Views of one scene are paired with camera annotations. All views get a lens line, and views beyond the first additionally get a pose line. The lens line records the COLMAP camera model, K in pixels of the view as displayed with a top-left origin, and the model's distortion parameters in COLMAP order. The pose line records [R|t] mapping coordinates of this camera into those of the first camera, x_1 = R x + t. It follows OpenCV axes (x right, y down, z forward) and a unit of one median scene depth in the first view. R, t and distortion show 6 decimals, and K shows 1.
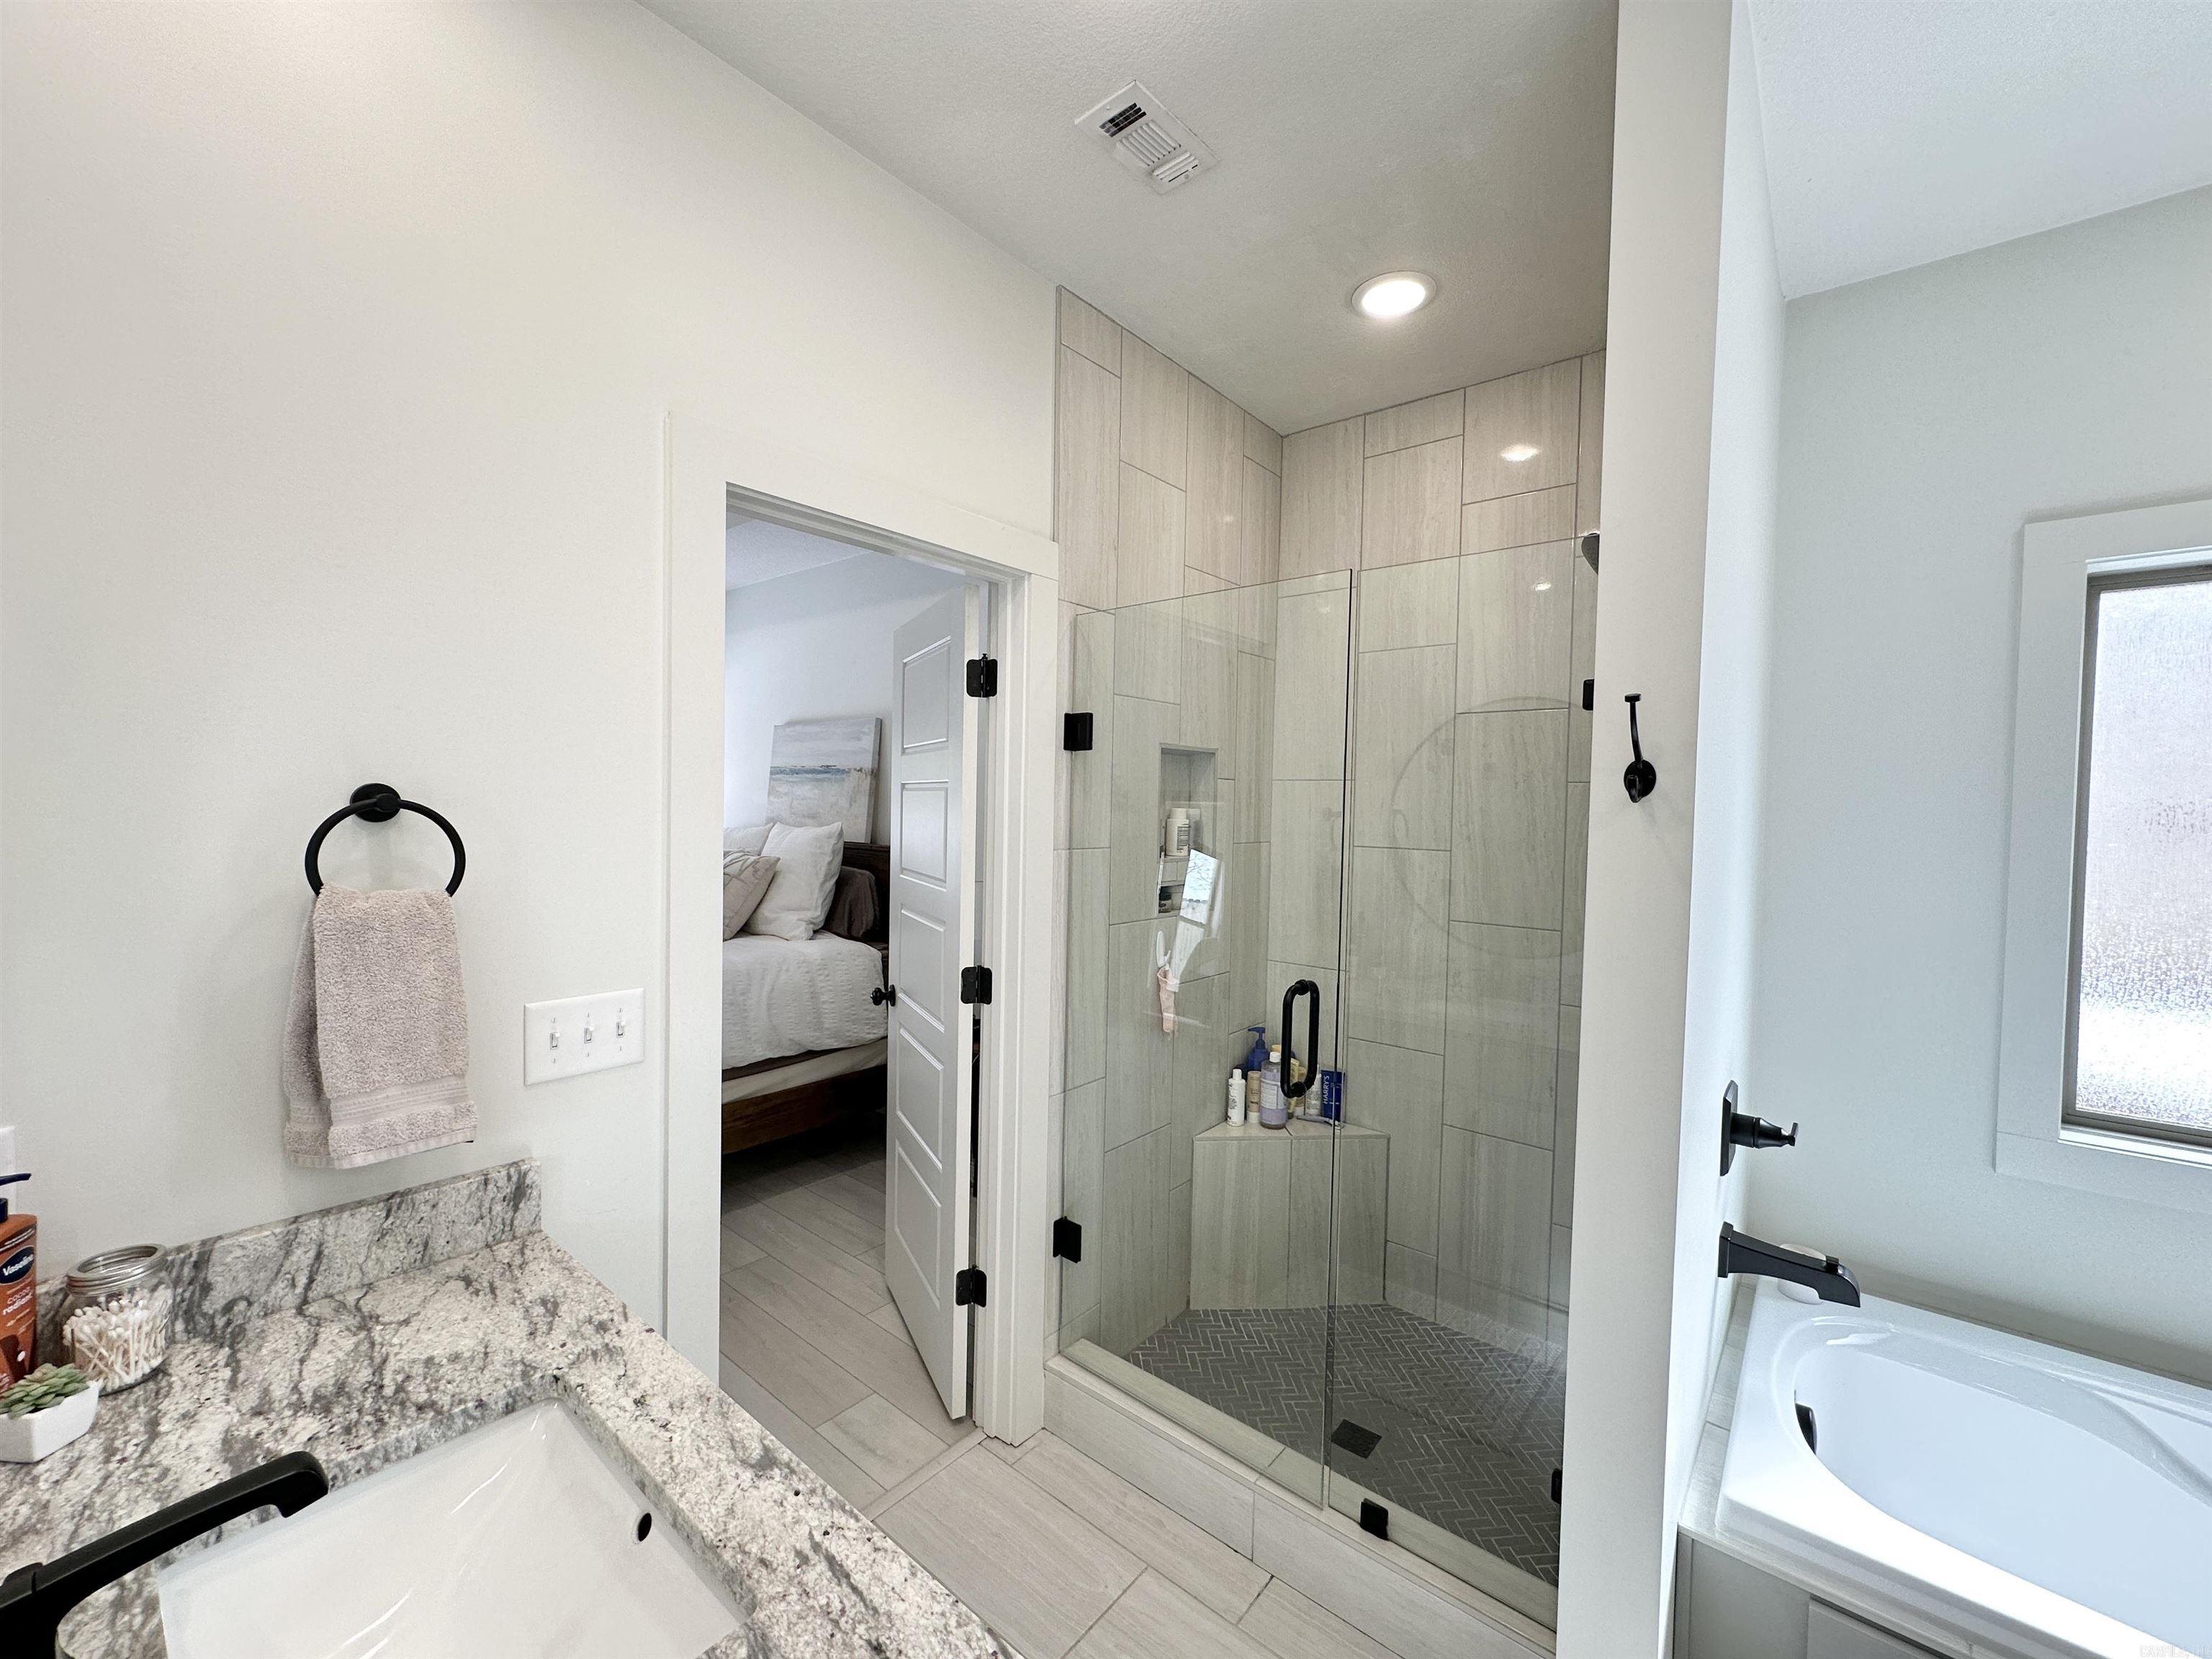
lens RADIAL K [[885.4, 0, 1106.0], [0, 885.4, 829.5], [0, 0, 1]] dist [-0.007659, 0.000057]
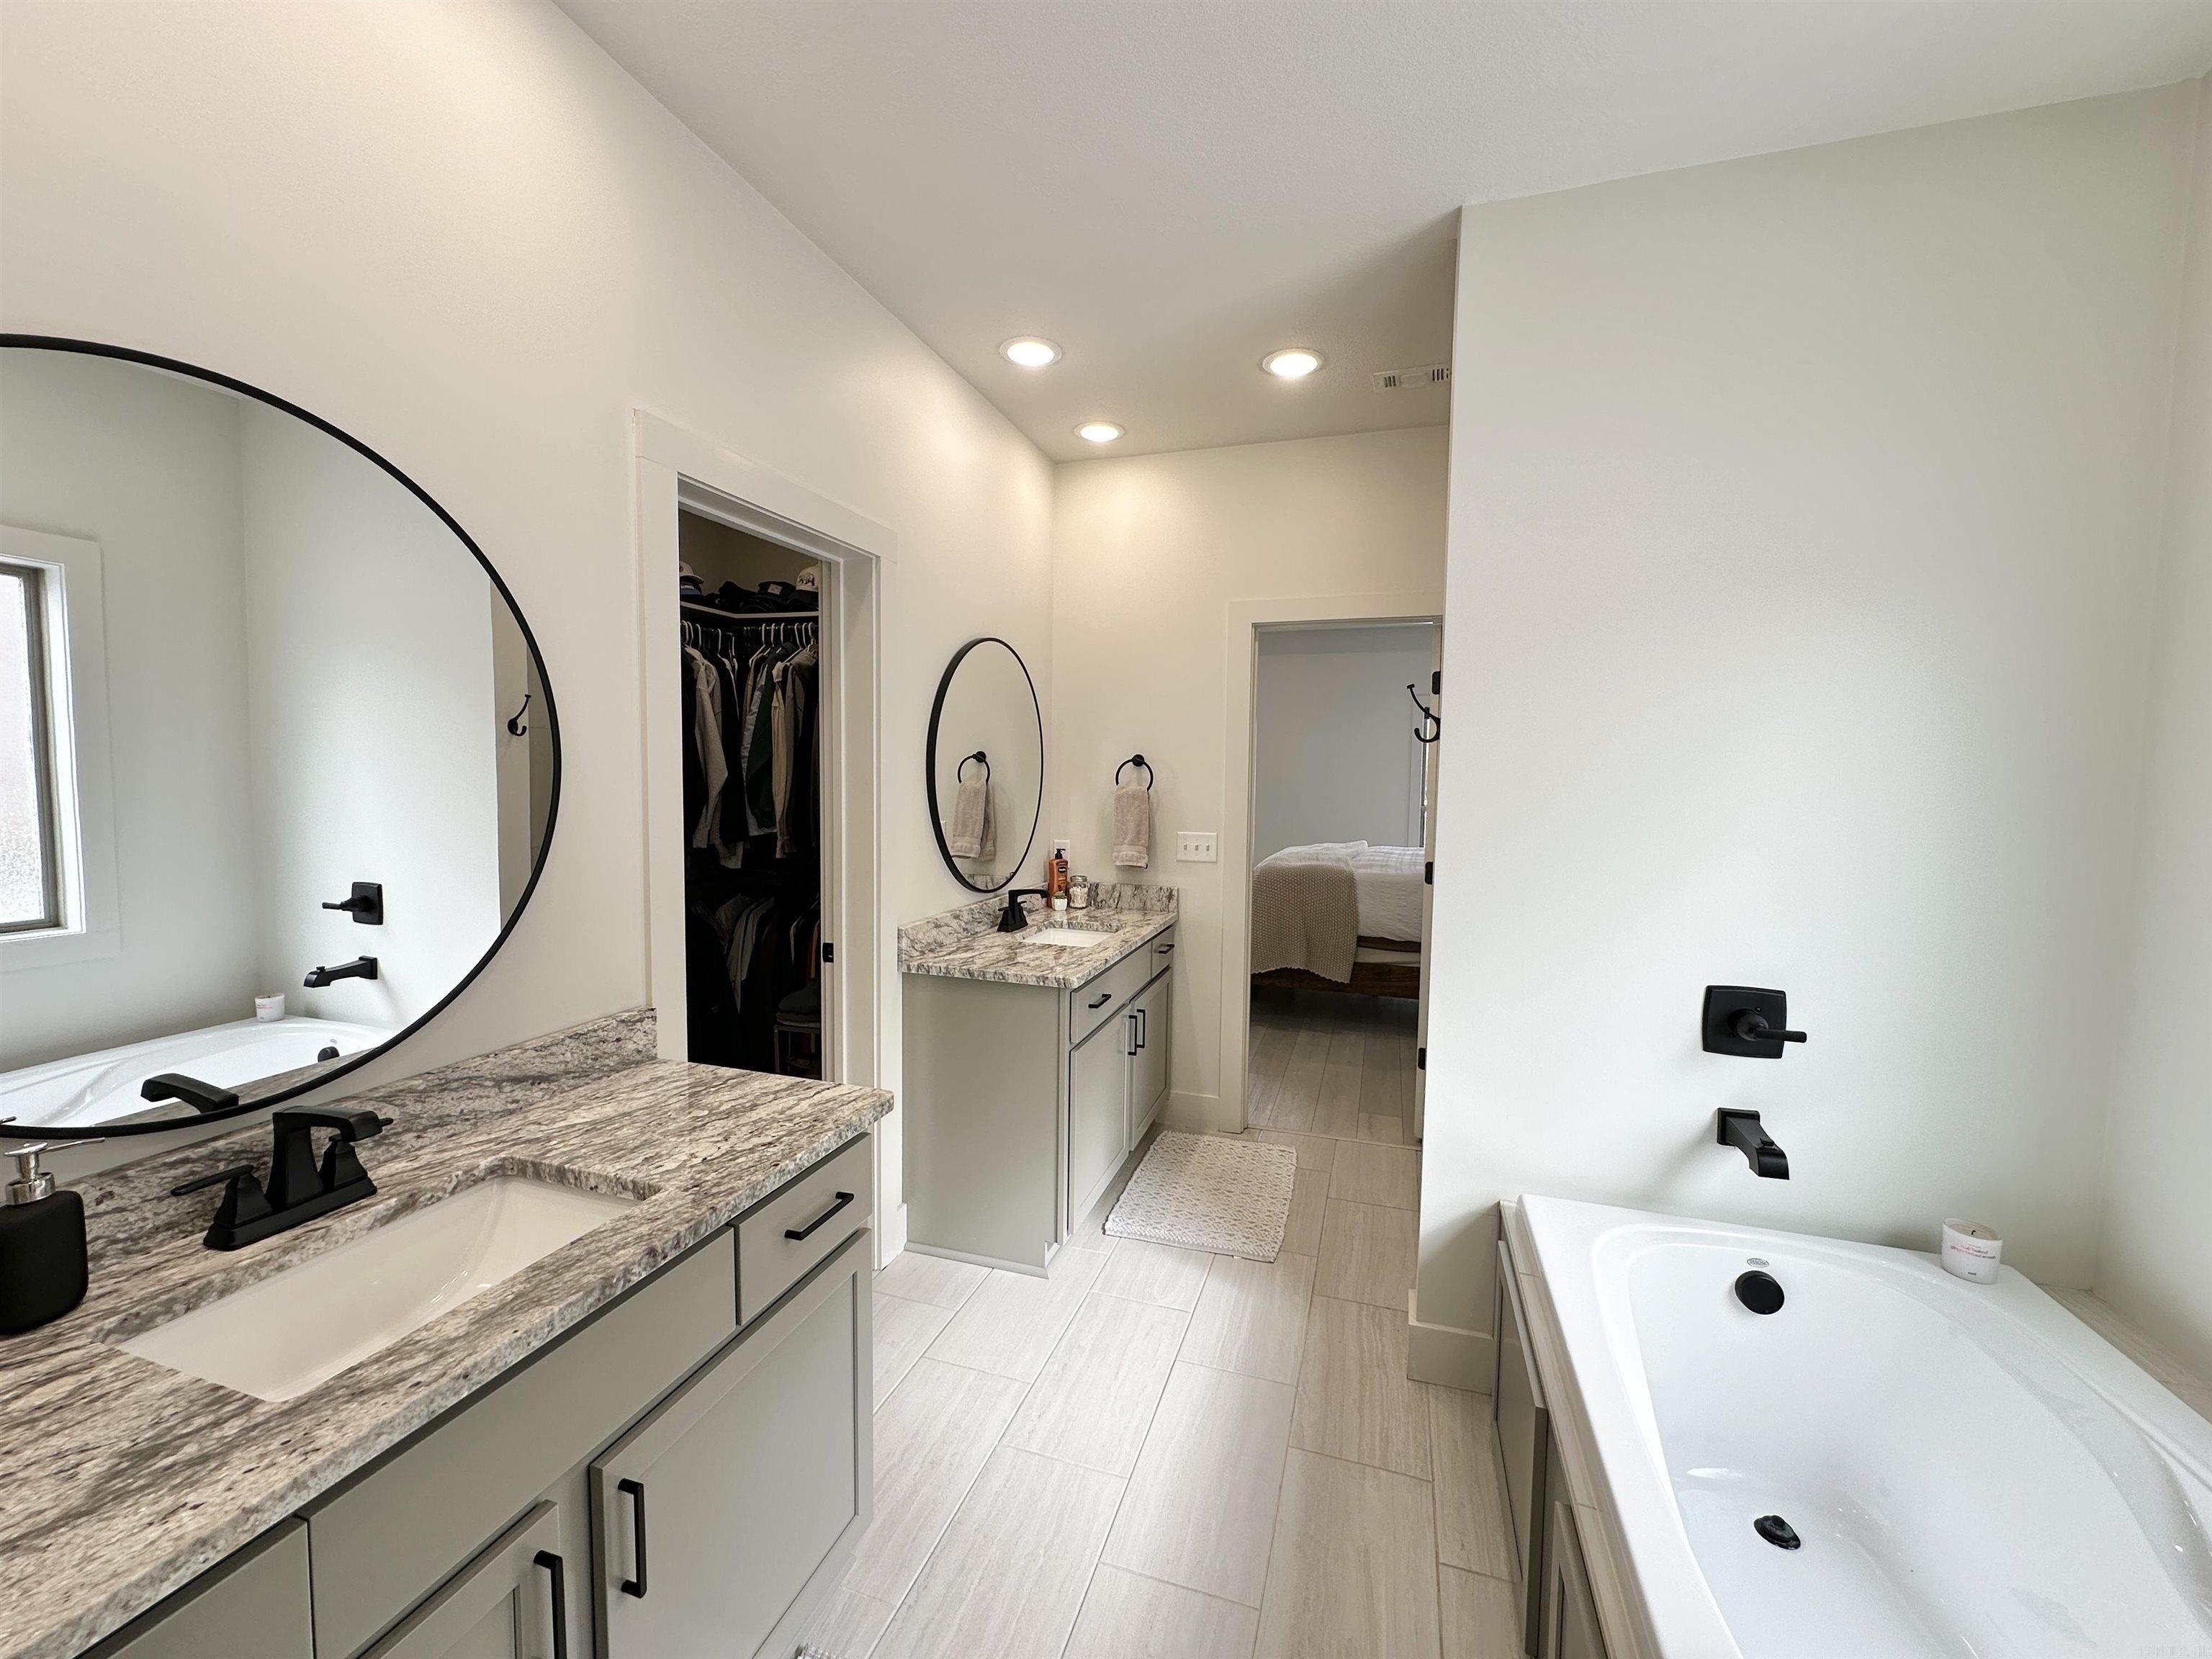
lens RADIAL K [[885.4, 0, 1106.0], [0, 885.4, 829.5], [0, 0, 1]] dist [-0.007659, 0.000057]
pose [[0.372987, 0.047300, -0.926630, 2.087829], [-0.029708, 0.998797, 0.039025, 0.096959], [0.927361, 0.012973, 0.373943, -0.297997]]
